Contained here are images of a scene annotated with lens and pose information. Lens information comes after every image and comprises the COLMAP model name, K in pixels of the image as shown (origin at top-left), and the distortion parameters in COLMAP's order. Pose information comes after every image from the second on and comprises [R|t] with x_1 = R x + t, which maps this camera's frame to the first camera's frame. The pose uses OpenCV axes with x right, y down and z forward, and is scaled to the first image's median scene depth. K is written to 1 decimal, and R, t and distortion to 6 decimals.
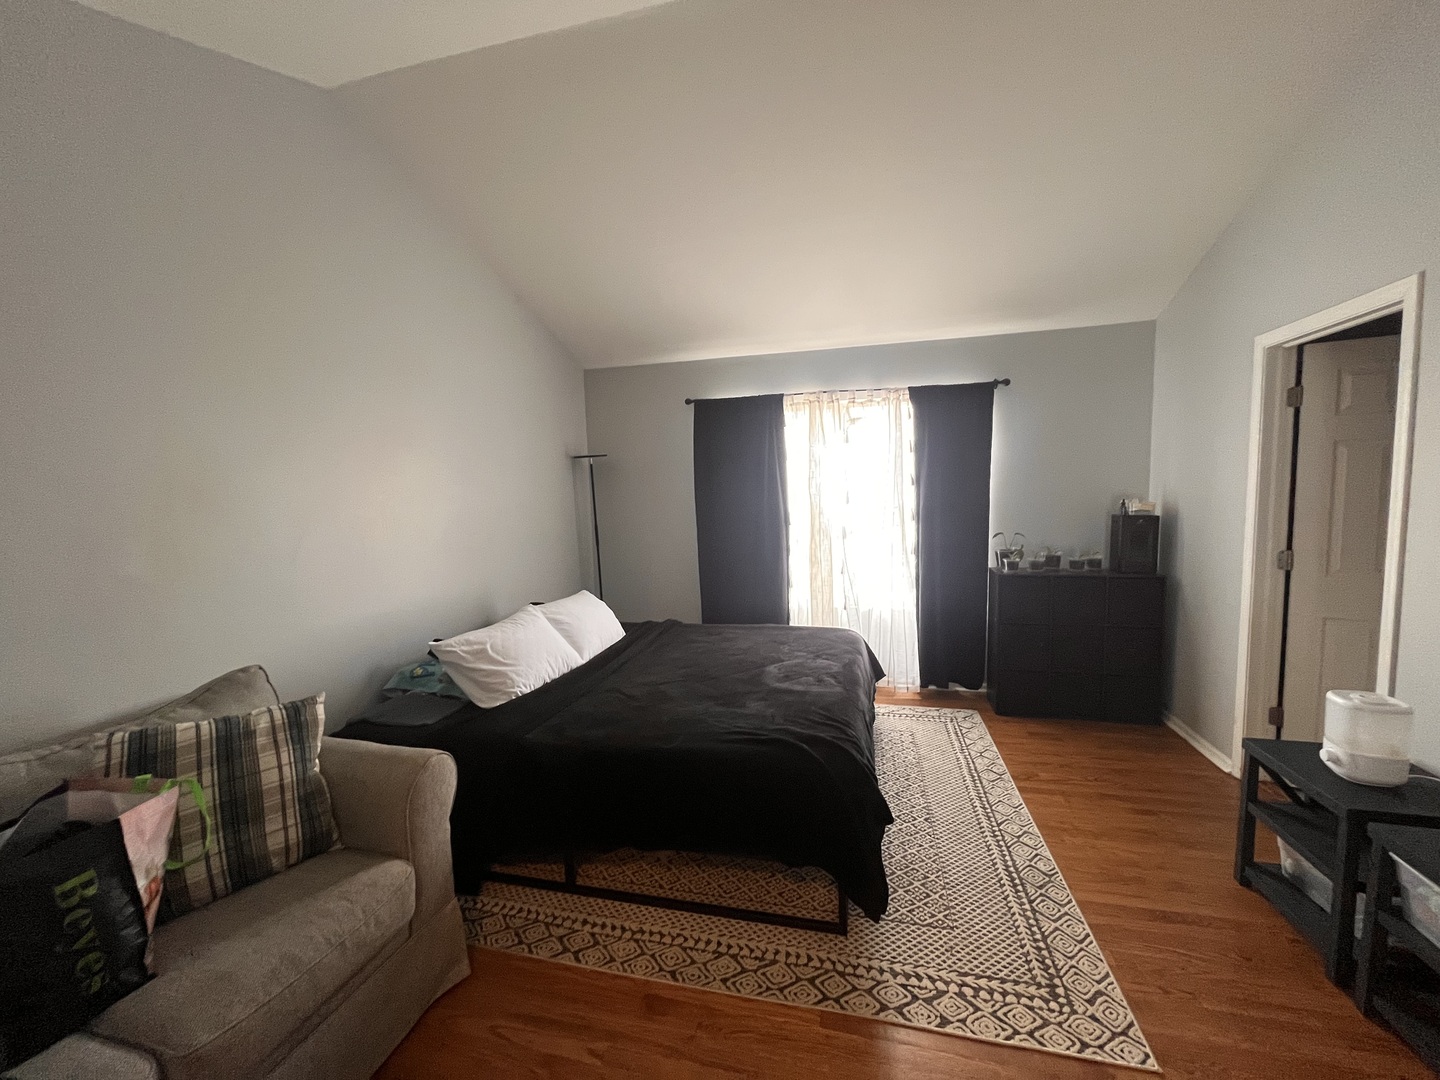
lens RADIAL K [[579.0, 0, 717.1], [0, 579.0, 539.7], [0, 0, 1]] dist [-0.003389, 0.000193]
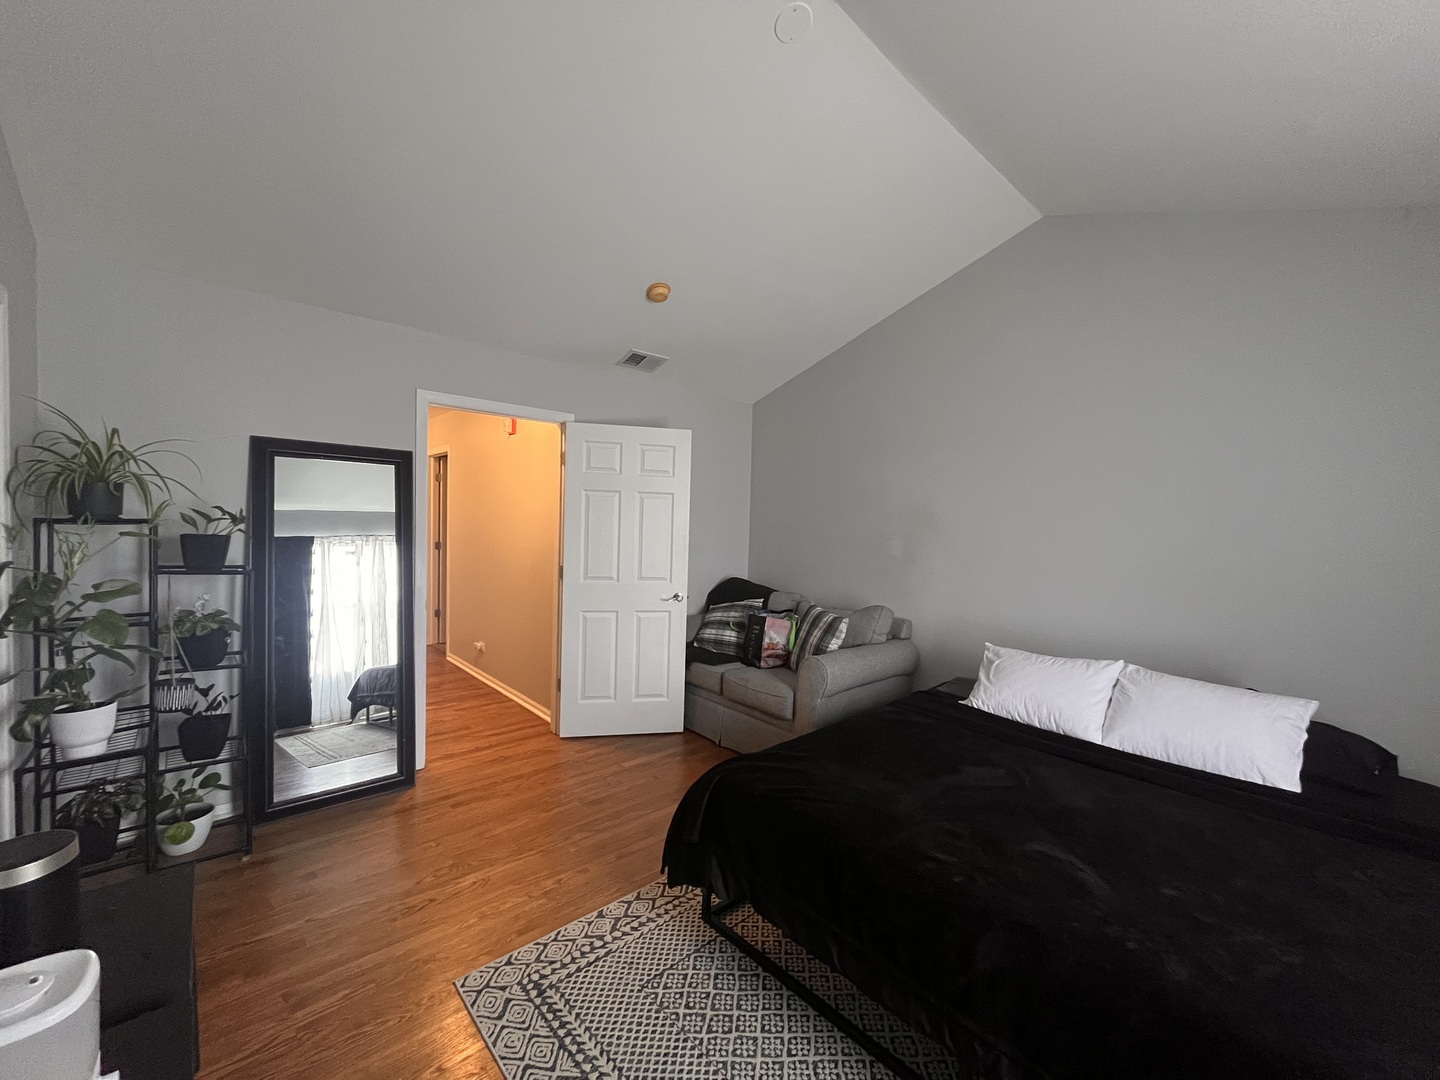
lens RADIAL K [[579.0, 0, 720.3], [0, 579.0, 541.0], [0, 0, 1]] dist [-0.003389, 0.000193]
pose [[-0.546117, 0.041961, -0.836658, 1.199615], [-0.085320, 0.990765, 0.105381, -0.166666], [0.833353, 0.128934, -0.537493, 1.666740]]
